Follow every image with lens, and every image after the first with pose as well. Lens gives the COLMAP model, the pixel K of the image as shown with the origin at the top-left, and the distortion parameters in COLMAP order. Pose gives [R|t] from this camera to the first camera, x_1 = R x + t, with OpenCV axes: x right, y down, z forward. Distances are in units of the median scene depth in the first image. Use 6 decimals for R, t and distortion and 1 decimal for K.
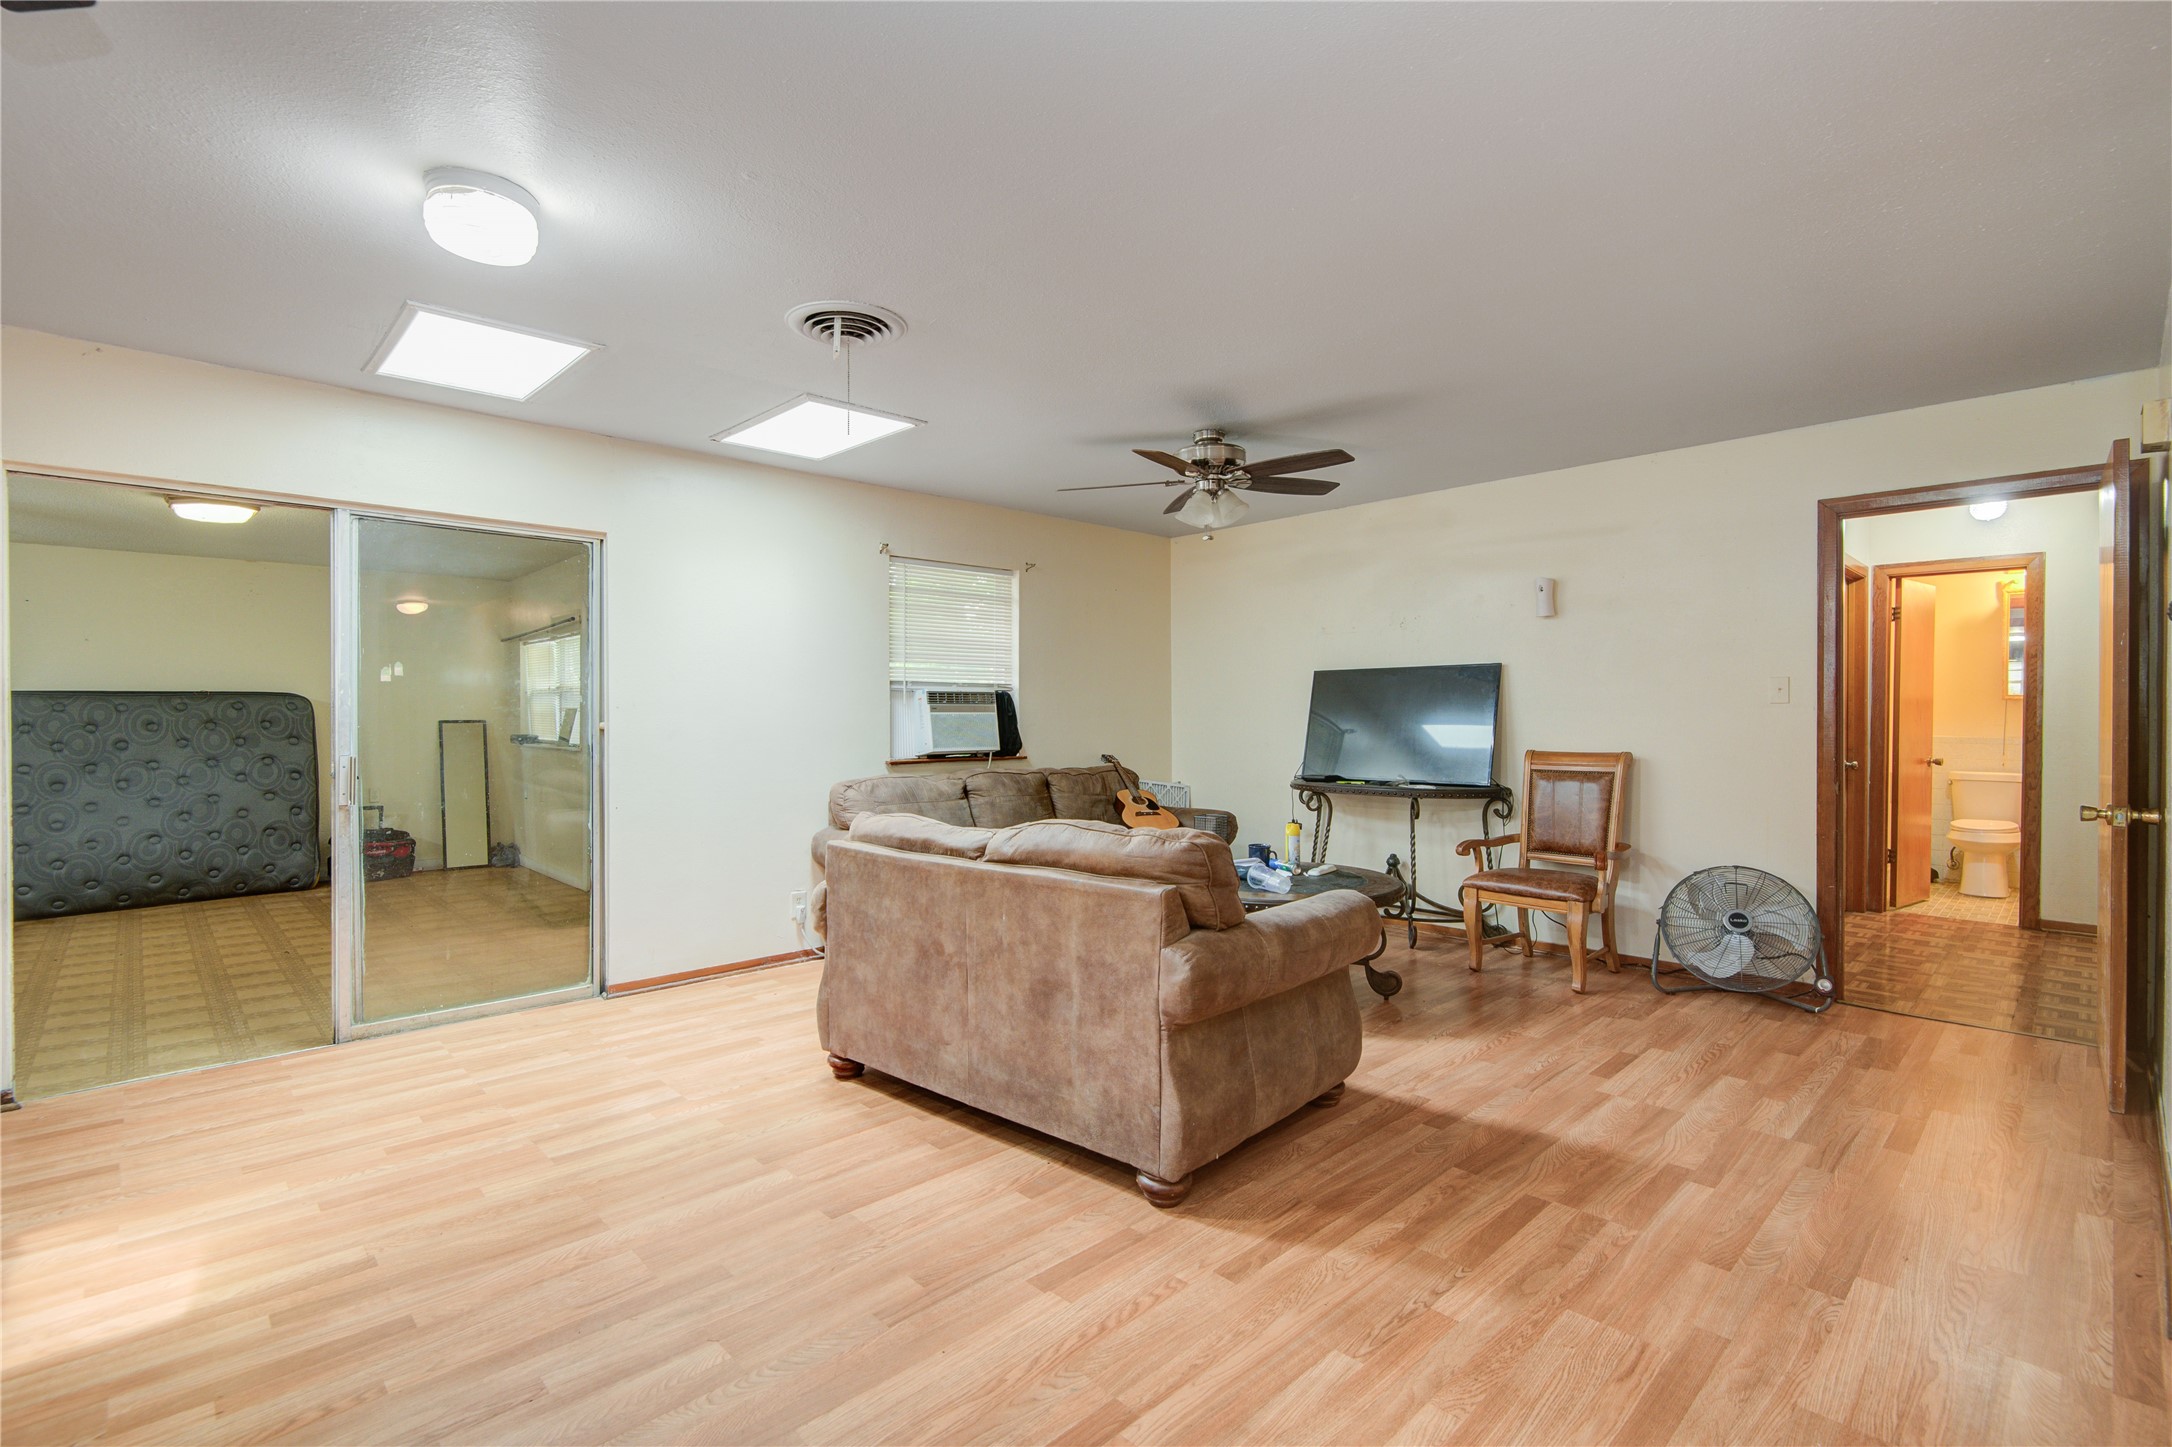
lens RADIAL K [[981.7, 0, 1087.1], [0, 981.7, 725.3], [0, 0, 1]] dist [0.000983, -0.000830]
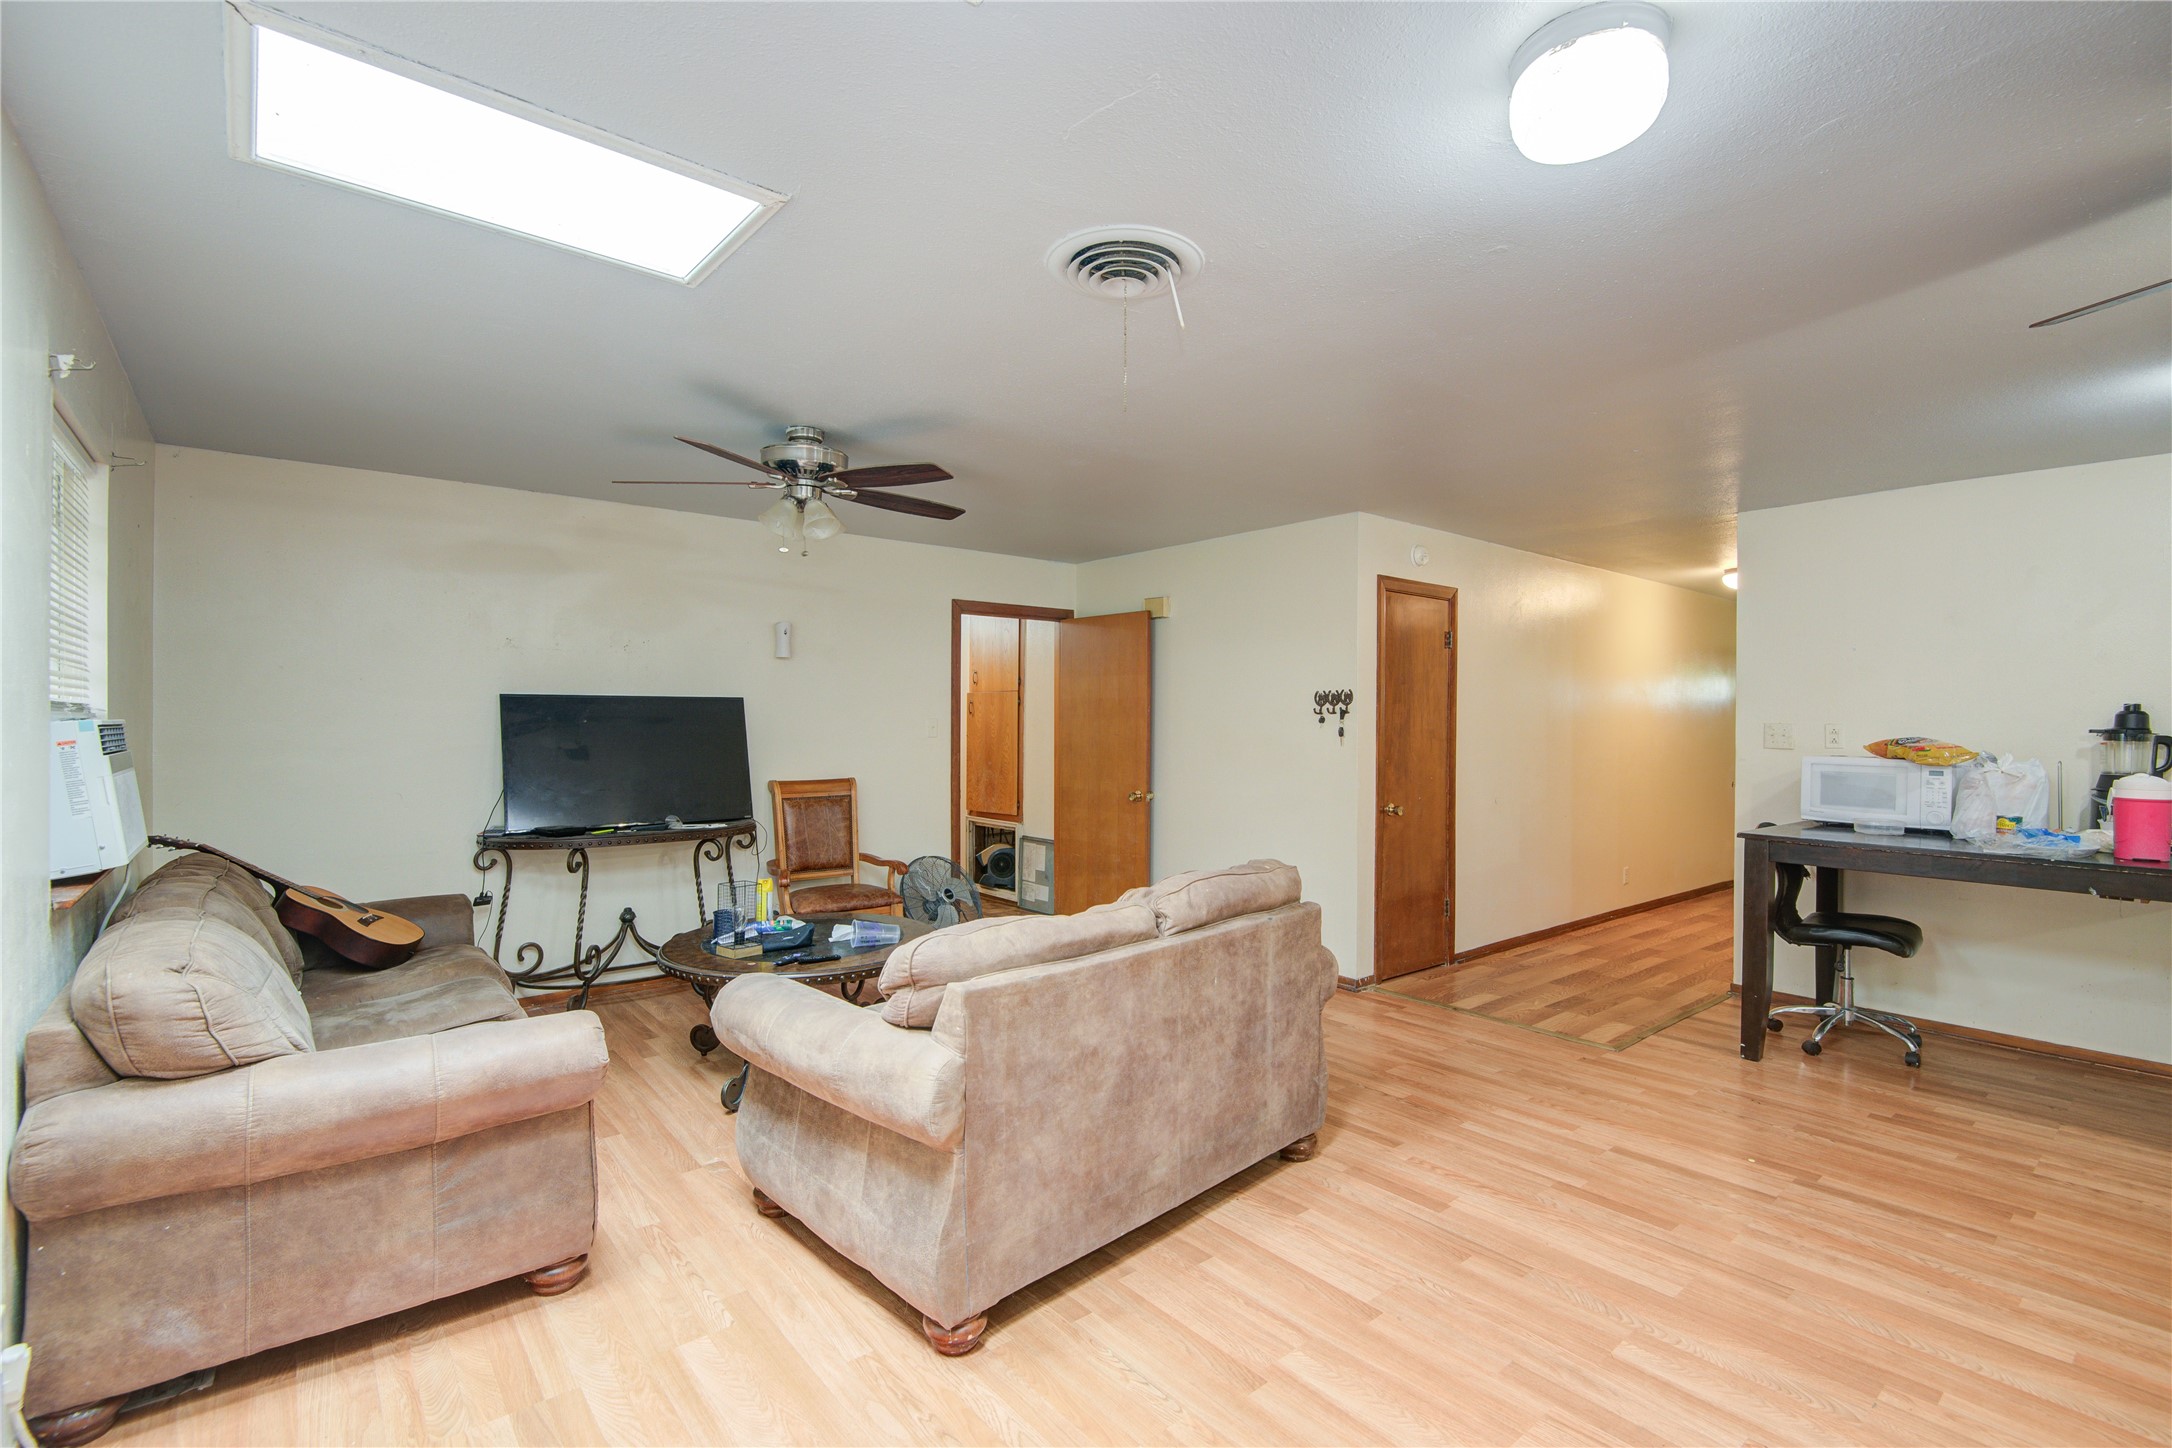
lens RADIAL K [[981.7, 0, 1086.8], [0, 981.7, 729.8], [0, 0, 1]] dist [0.000983, -0.000830]
pose [[0.078716, -0.006230, 0.996878, -1.066402], [0.007342, 0.999957, 0.005670, -0.060855], [-0.996870, 0.006873, 0.078758, 1.047681]]
